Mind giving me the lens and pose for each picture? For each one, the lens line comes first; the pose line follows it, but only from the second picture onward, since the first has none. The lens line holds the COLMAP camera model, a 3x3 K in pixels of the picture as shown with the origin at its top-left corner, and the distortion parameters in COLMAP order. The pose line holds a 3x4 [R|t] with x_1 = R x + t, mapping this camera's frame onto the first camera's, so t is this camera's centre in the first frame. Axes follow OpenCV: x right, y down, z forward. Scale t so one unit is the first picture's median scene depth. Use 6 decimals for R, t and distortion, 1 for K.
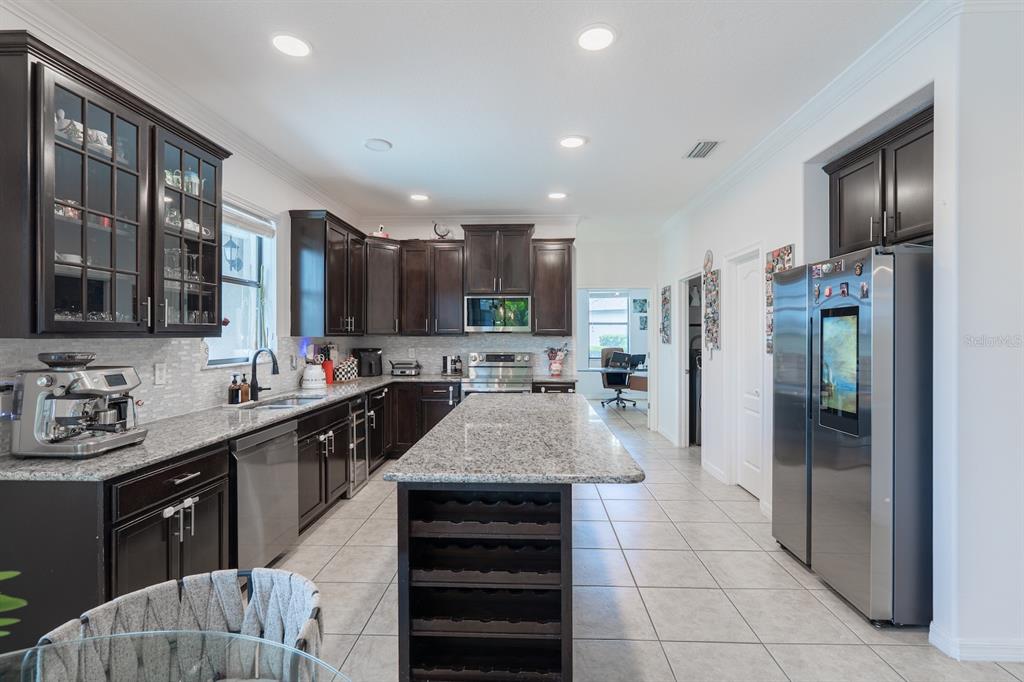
lens RADIAL K [[469.5, 0, 513.2], [0, 469.5, 338.2], [0, 0, 1]] dist [-0.005885, 0.000380]
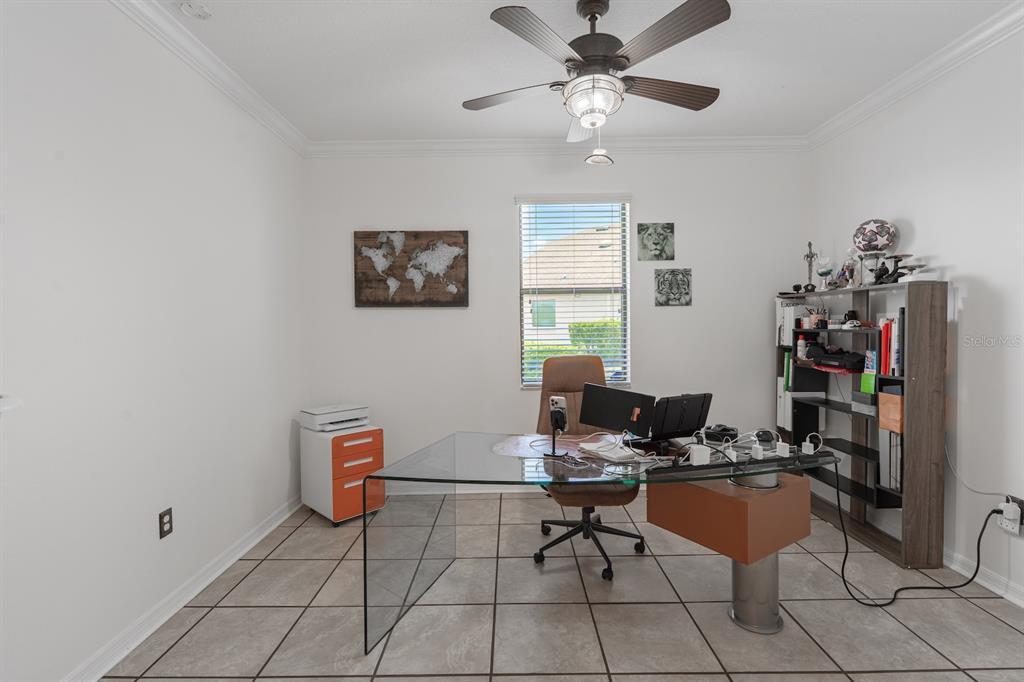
lens RADIAL K [[468.2, 0, 511.7], [0, 468.2, 339.2], [0, 0, 1]] dist [0.001009, 0.000920]
pose [[0.998827, -0.010205, 0.047338, 0.262933], [0.009208, 0.999732, 0.021239, -0.000856], [-0.047542, -0.020778, 0.998653, 1.210415]]
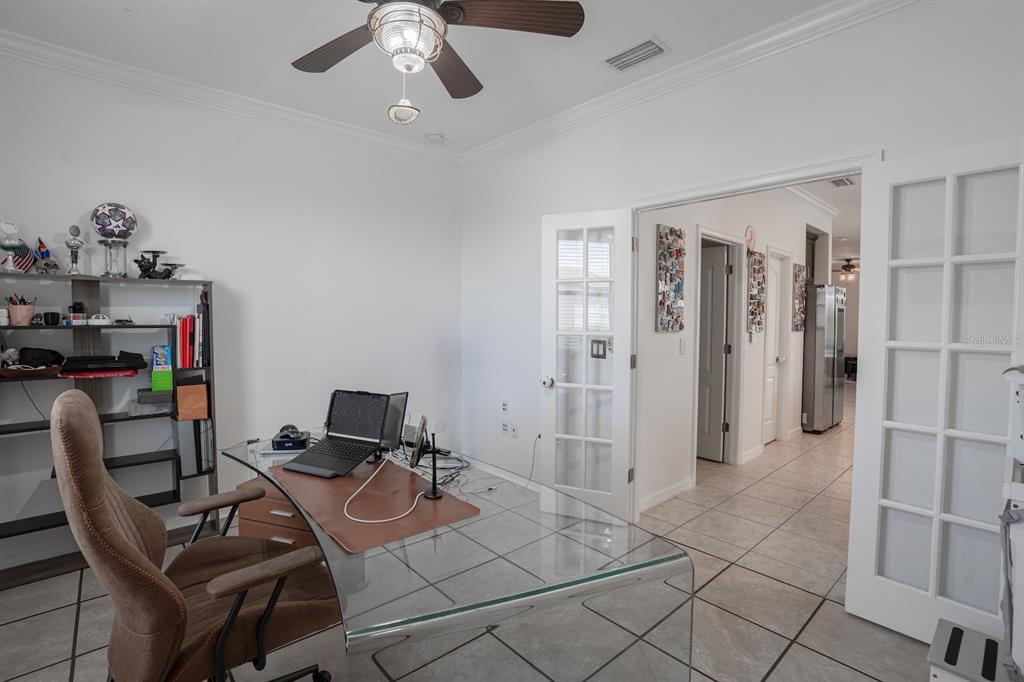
lens RADIAL K [[469.5, 0, 513.2], [0, 469.5, 338.2], [0, 0, 1]] dist [-0.005885, 0.000380]
pose [[-0.706521, -0.036959, 0.706726, 0.066632], [-0.001418, 0.998707, 0.050811, -0.008267], [-0.707691, 0.034897, -0.705660, 1.796373]]
